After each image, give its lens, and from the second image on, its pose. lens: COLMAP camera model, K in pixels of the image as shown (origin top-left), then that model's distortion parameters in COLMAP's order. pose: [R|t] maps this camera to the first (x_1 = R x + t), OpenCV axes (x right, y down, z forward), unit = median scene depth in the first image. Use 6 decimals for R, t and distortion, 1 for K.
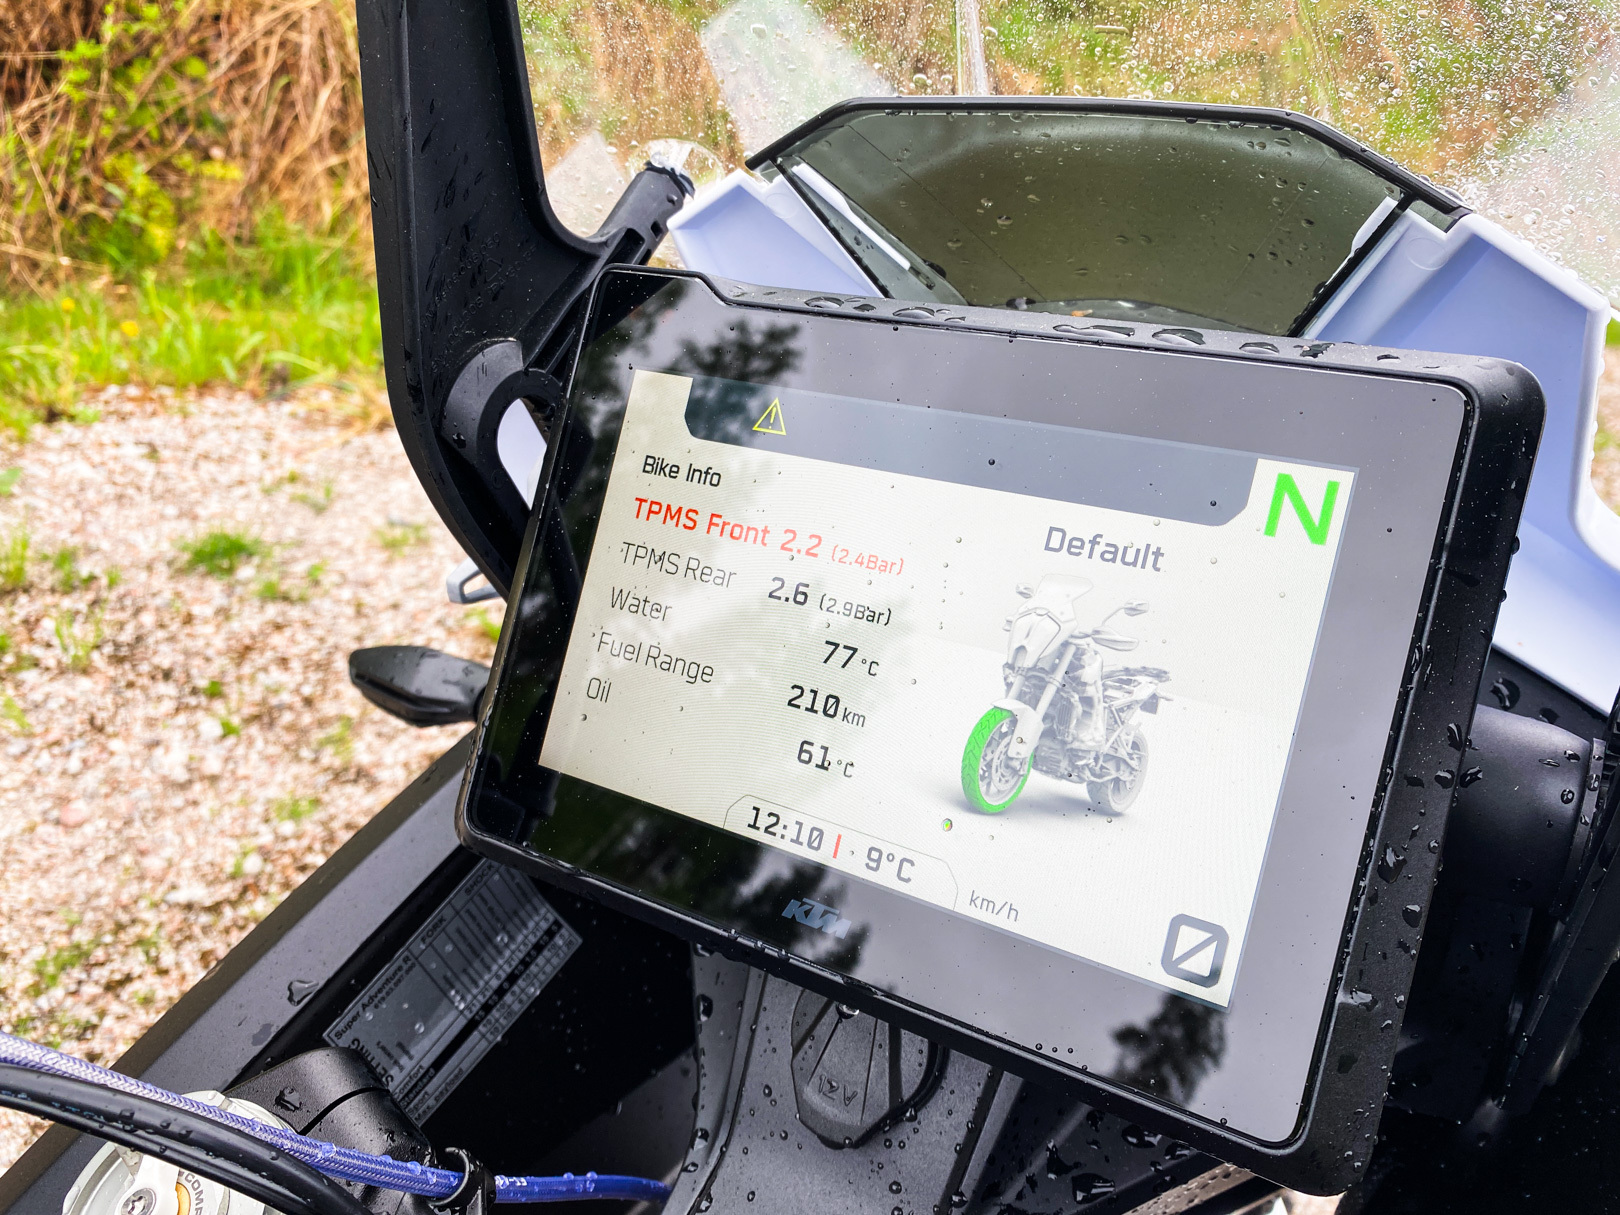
lens RADIAL K [[1250.5, 0, 805.2], [0, 1250.5, 587.7], [0, 0, 1]] dist [0.013226, -0.001003]
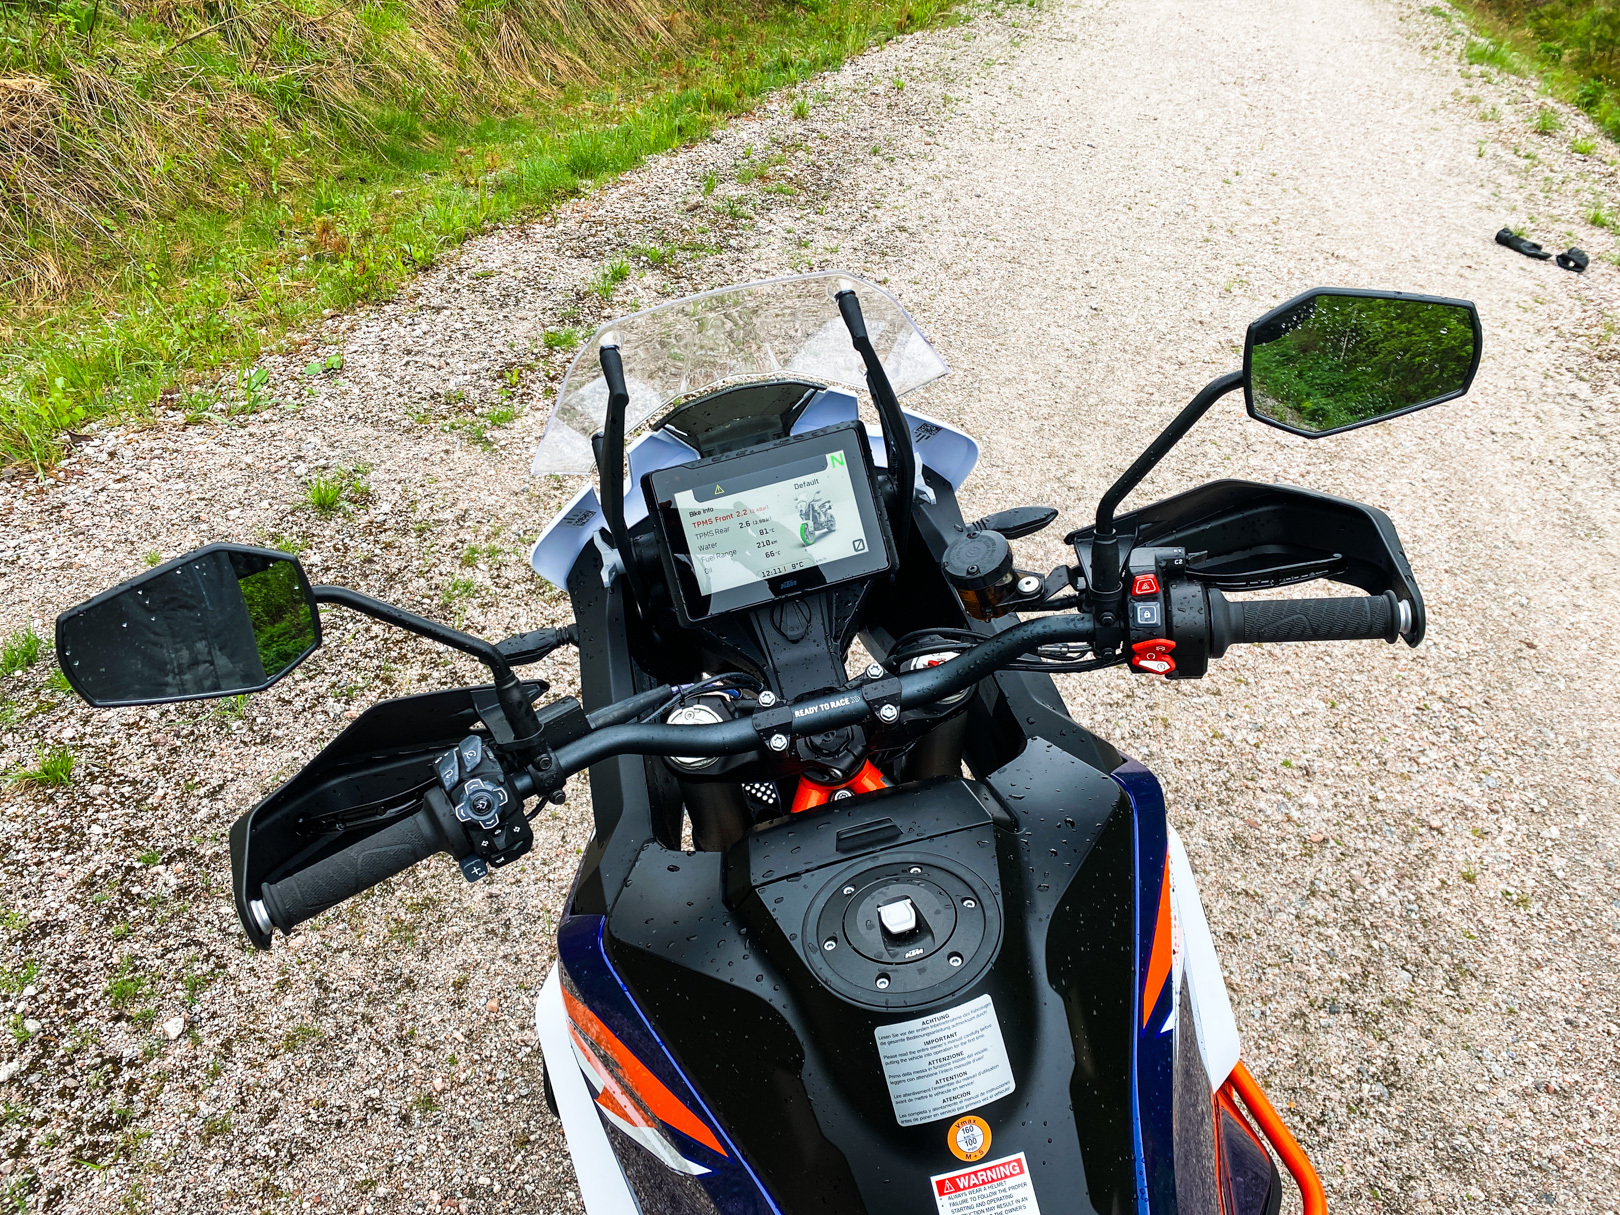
lens RADIAL K [[1250.5, 0, 805.2], [0, 1250.5, 587.7], [0, 0, 1]] dist [0.013226, -0.001003]
pose [[0.710439, -0.475571, 0.518757, -1.787082], [0.418896, 0.878080, 0.231302, -0.579818], [-0.565511, 0.052980, 0.823038, -2.141376]]
